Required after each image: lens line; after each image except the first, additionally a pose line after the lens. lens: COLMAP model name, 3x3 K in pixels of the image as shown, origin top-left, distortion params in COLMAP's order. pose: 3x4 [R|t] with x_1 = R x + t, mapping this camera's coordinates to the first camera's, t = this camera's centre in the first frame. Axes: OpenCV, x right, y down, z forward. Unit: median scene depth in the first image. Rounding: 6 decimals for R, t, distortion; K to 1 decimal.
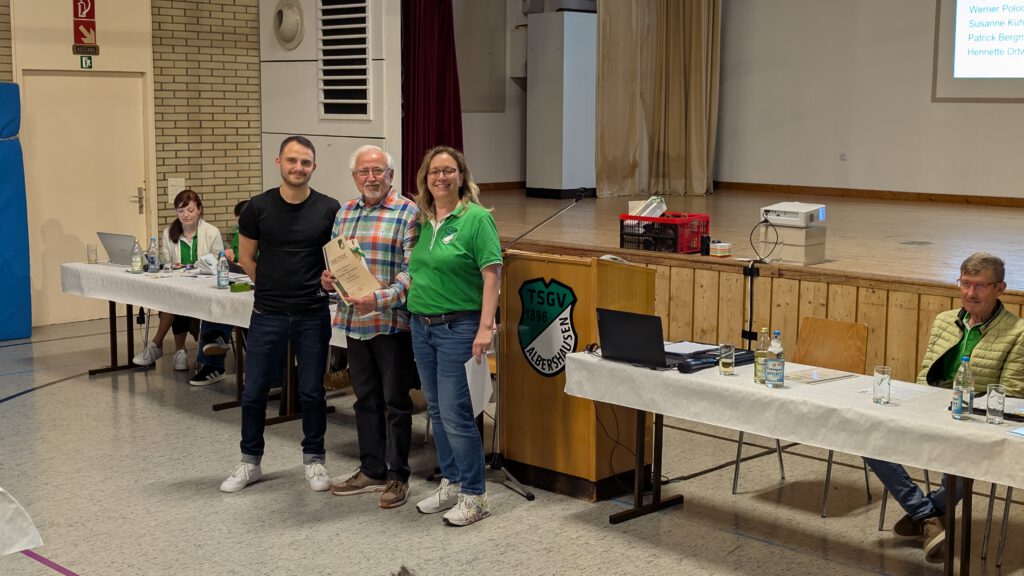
lens RADIAL K [[1311.0, 0, 512.0], [0, 1311.0, 288.0], [0, 0, 1]] dist [0.208737, -0.751194]
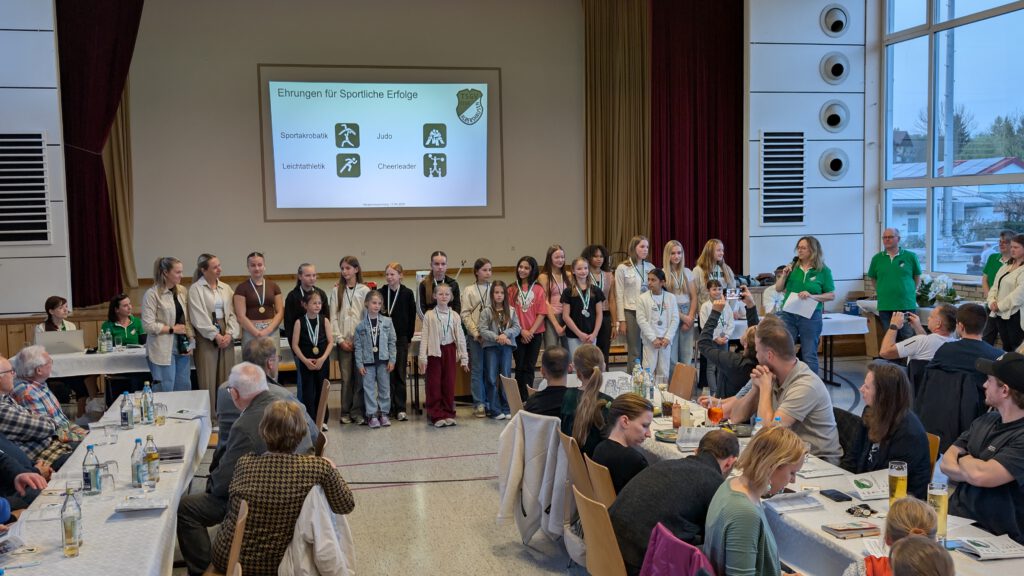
lens RADIAL K [[1036.0, 0, 511.7], [0, 1036.0, 300.6], [0, 0, 1]] dist [0.094008, -0.365445]
pose [[0.537235, -0.089313, 0.838690, -1.075602], [0.140894, 0.989908, 0.015165, -0.024341], [-0.831581, 0.110020, 0.544398, 0.019767]]
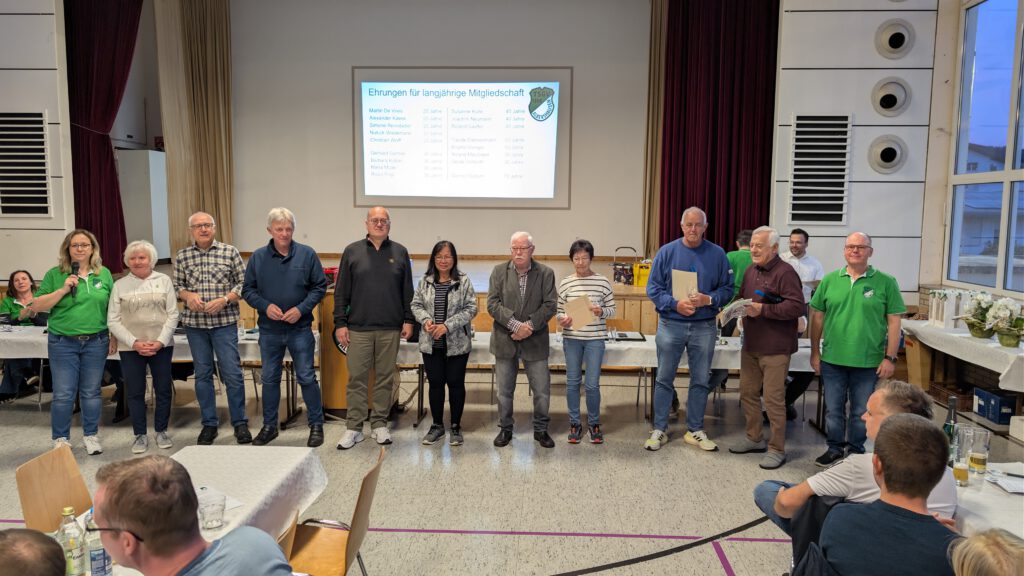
lens RADIAL K [[729.1, 0, 512.0], [0, 729.1, 288.0], [0, 0, 1]] dist [0.005860, -0.001366]
pose [[0.748055, -0.070842, 0.659845, -0.374433], [0.088816, 0.996028, 0.006246, -0.012378], [-0.657667, 0.053933, 0.751376, 0.078878]]
